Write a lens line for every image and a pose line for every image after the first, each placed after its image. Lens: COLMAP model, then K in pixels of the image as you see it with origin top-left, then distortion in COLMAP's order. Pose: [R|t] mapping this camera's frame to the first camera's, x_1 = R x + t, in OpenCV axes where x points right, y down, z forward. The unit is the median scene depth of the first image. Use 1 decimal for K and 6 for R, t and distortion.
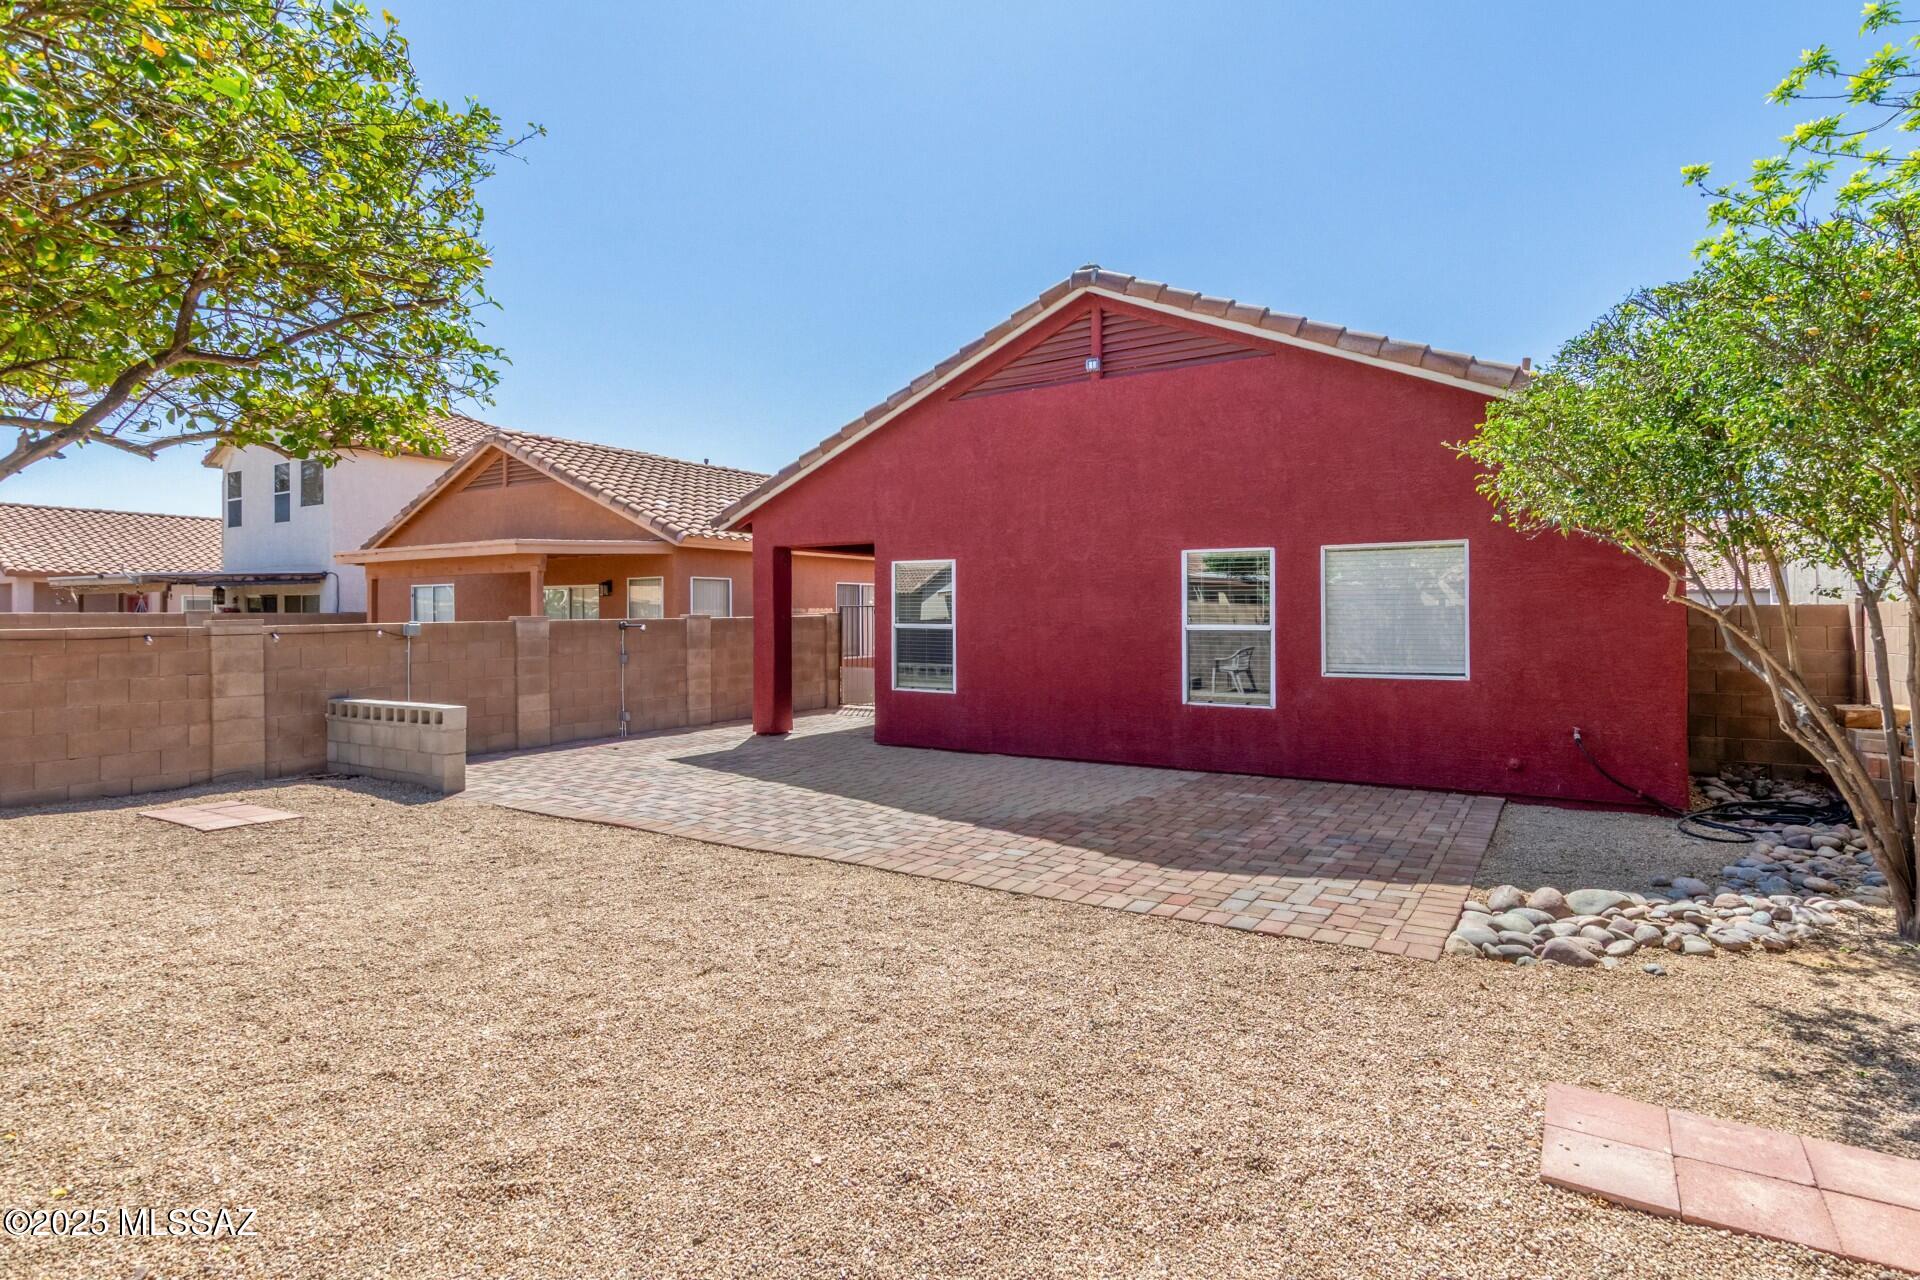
lens RADIAL K [[960.4, 0, 960.0], [0, 960.4, 640.0], [0, 0, 1]] dist [0.012106, -0.000277]
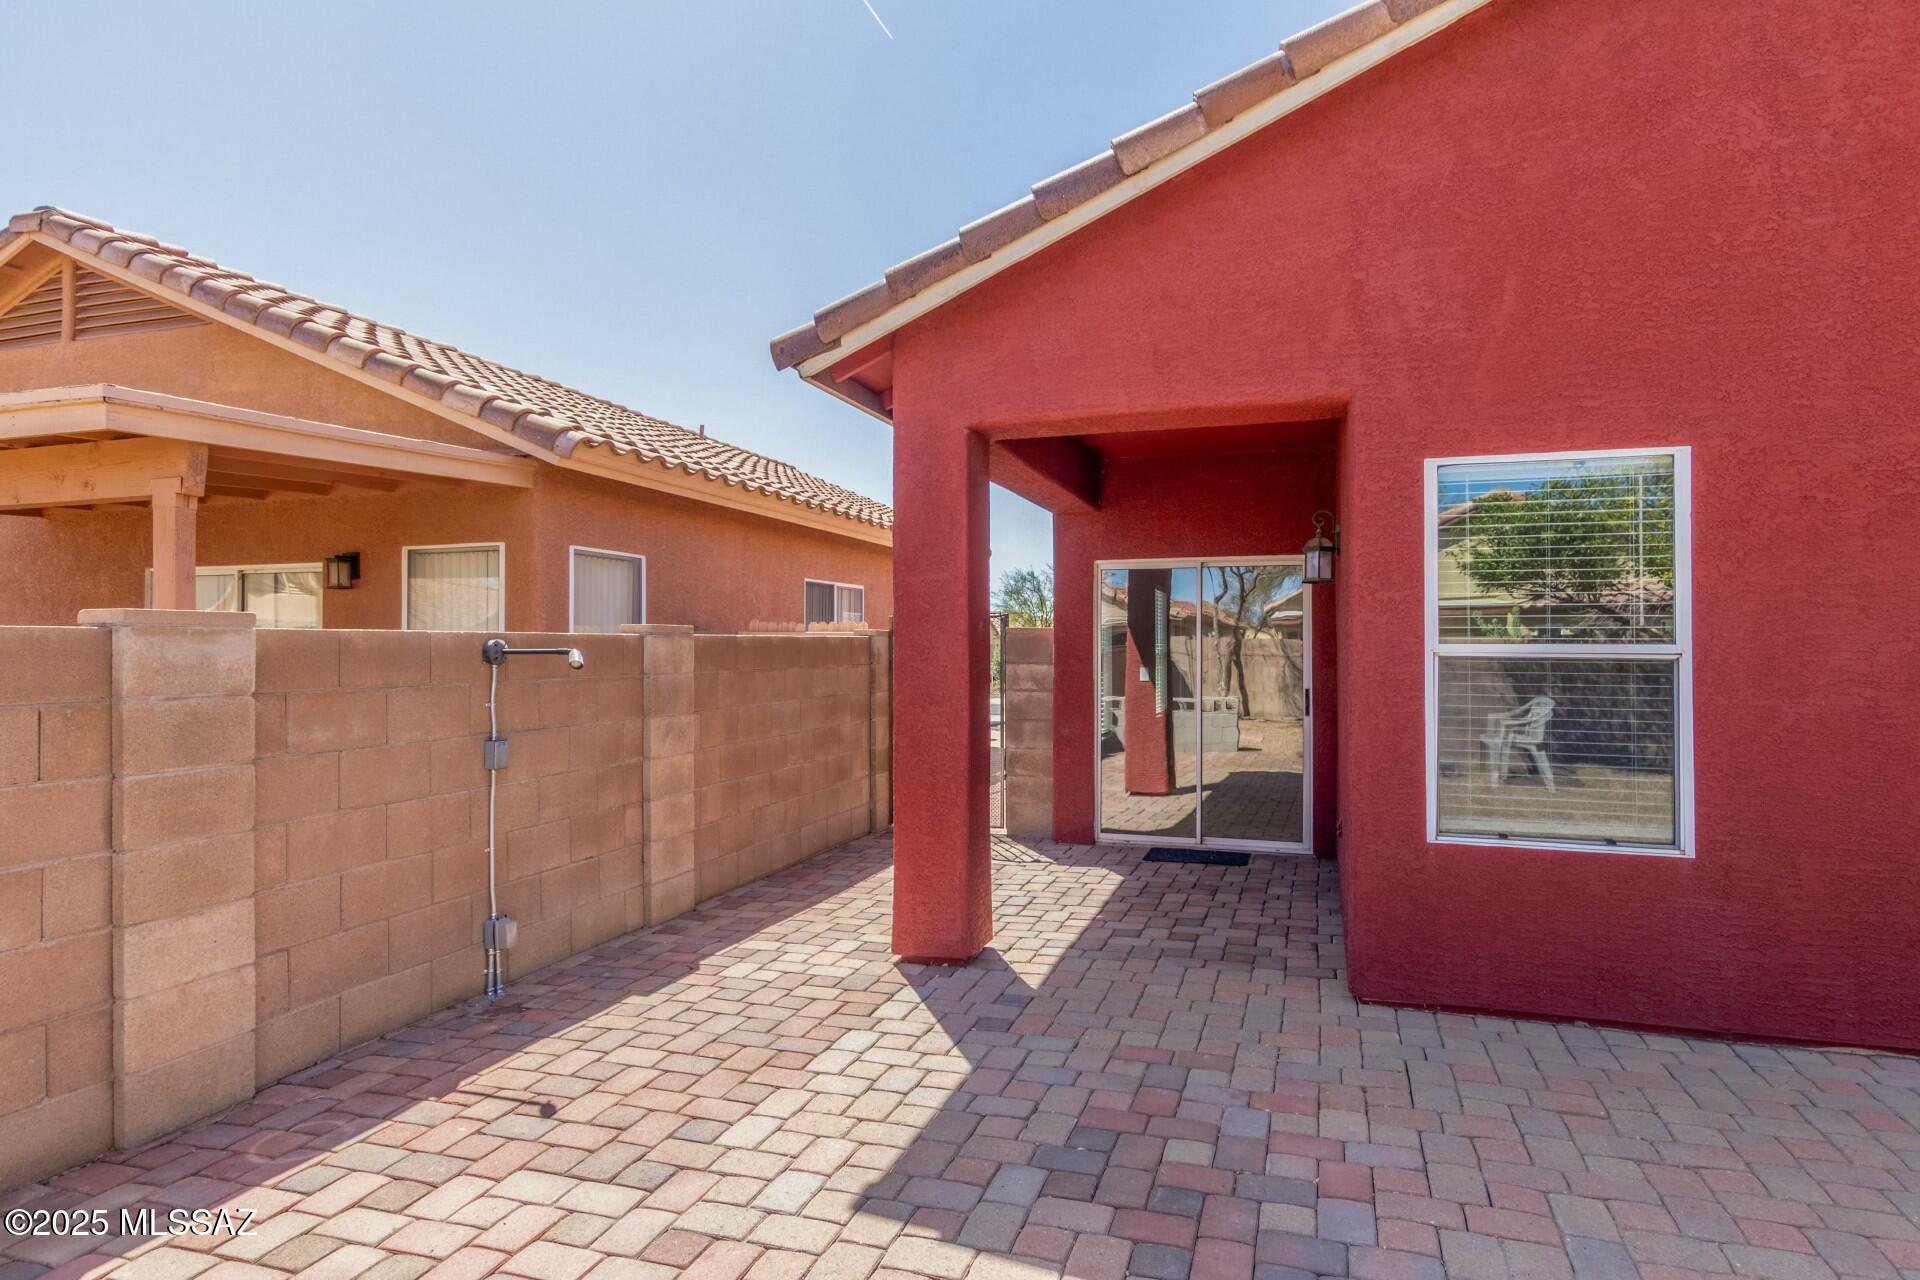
lens RADIAL K [[1065.5, 0, 966.4], [0, 1065.5, 664.0], [0, 0, 1]] dist [0.006818, -0.001201]
pose [[0.967112, -0.000308, 0.254352, -0.279202], [0.004339, 0.999874, -0.015285, -0.004374], [-0.254315, 0.015886, 0.966991, 0.594136]]
